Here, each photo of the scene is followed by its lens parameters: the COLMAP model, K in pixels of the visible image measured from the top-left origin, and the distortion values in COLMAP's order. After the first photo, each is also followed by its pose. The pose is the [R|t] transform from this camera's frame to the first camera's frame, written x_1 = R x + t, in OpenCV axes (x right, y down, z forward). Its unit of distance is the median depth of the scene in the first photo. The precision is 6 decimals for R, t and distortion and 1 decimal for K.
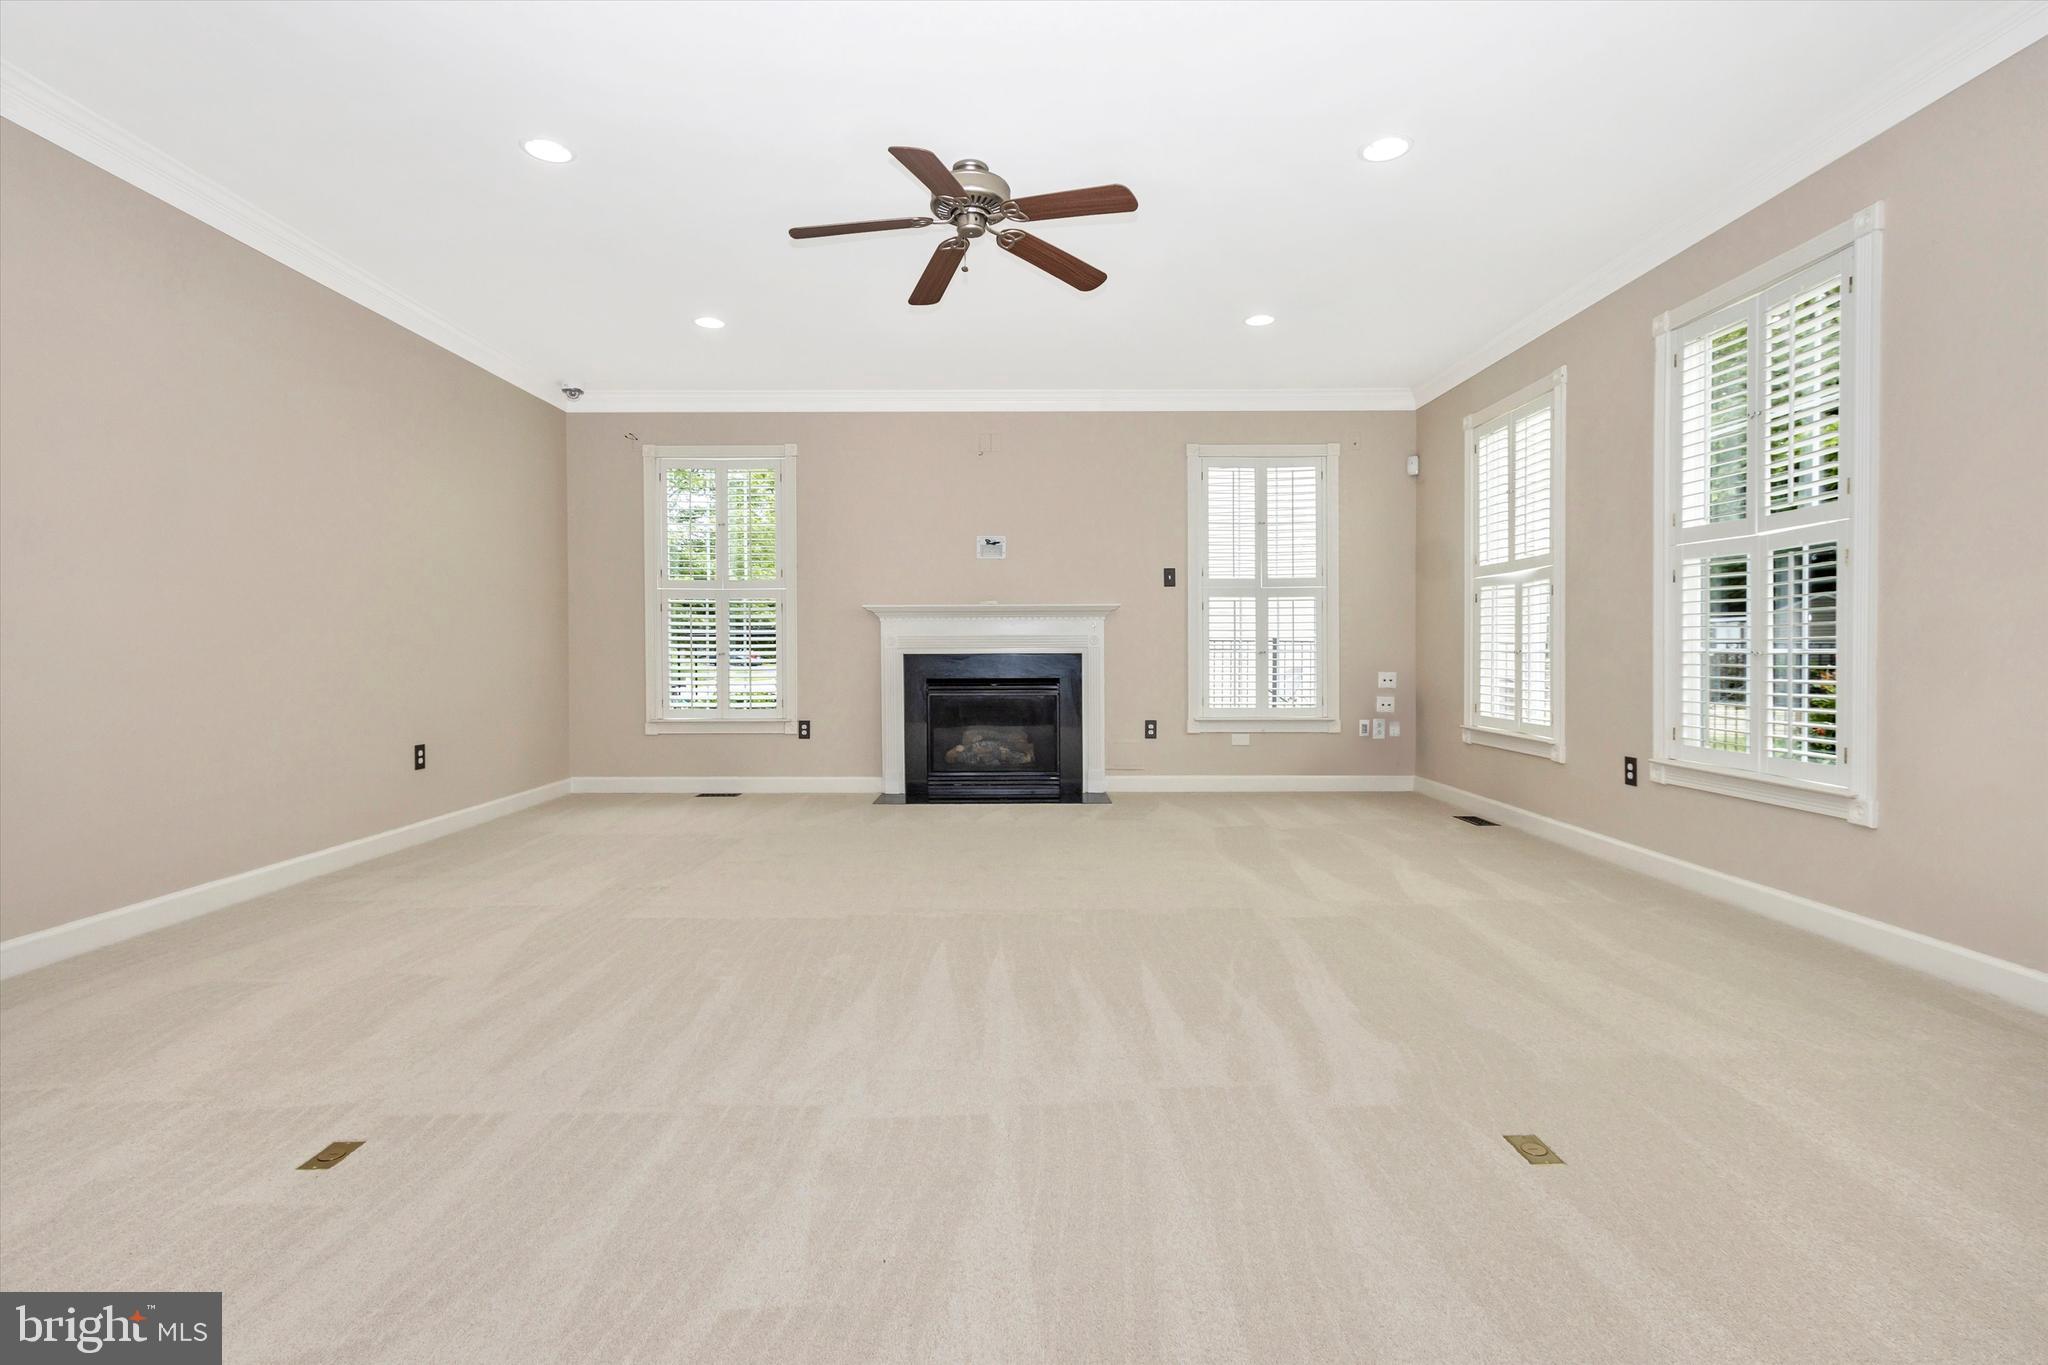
lens RADIAL K [[955.6, 0, 1005.7], [0, 955.6, 691.5], [0, 0, 1]] dist [0.004731, 0.000422]
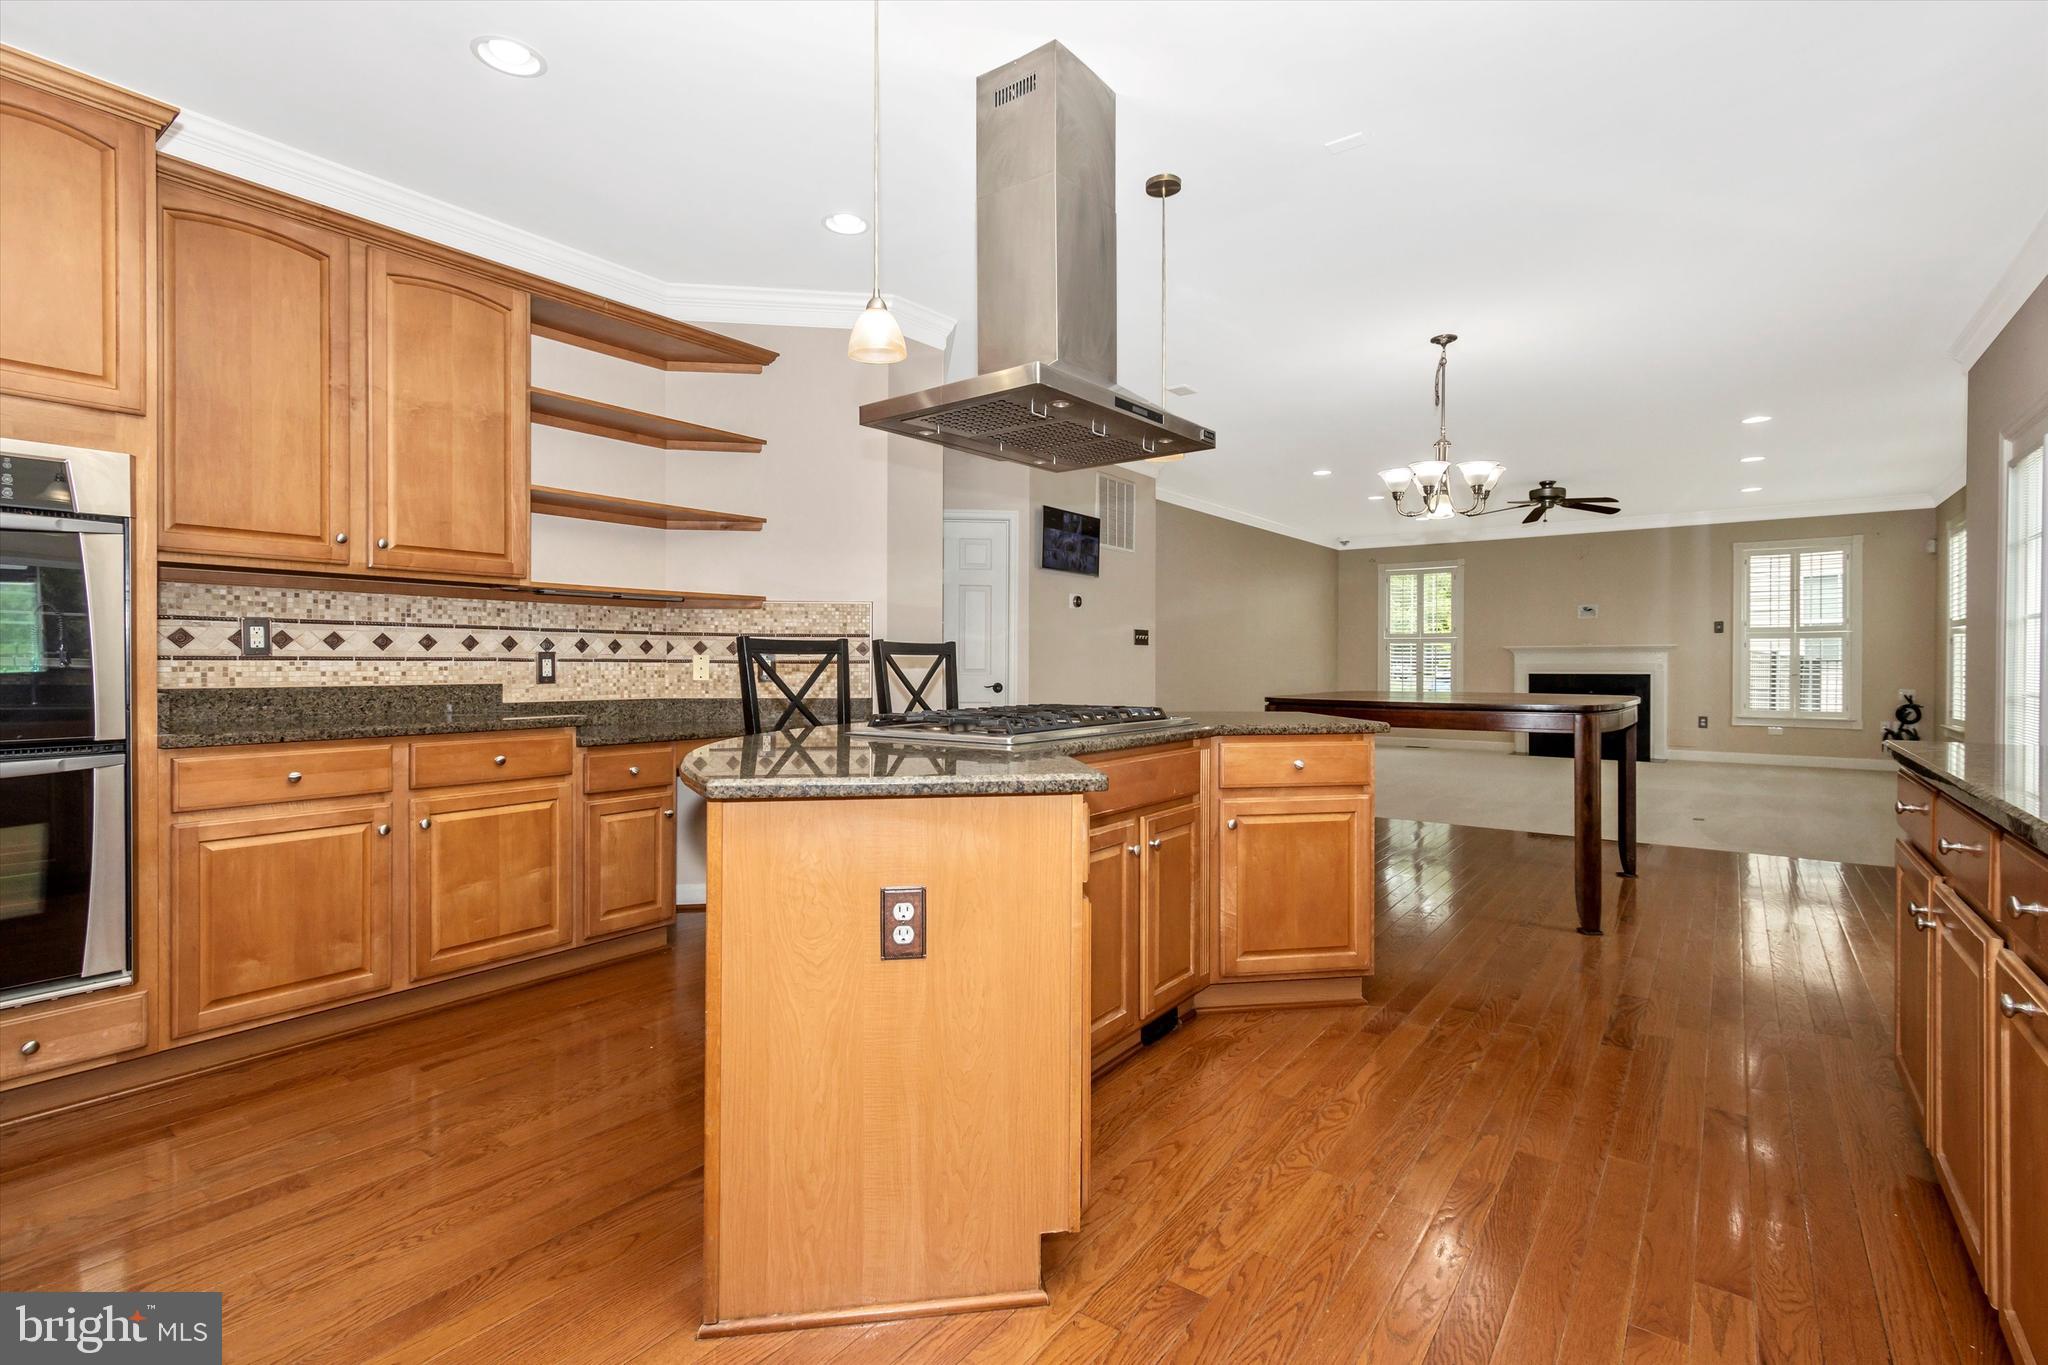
lens RADIAL K [[955.6, 0, 1005.7], [0, 955.6, 691.5], [0, 0, 1]] dist [0.004731, 0.000422]
pose [[0.800055, 0.017709, -0.599665, 0.180054], [-0.036006, 0.999180, -0.018532, 0.059851], [0.598845, 0.036418, 0.800036, -0.981797]]
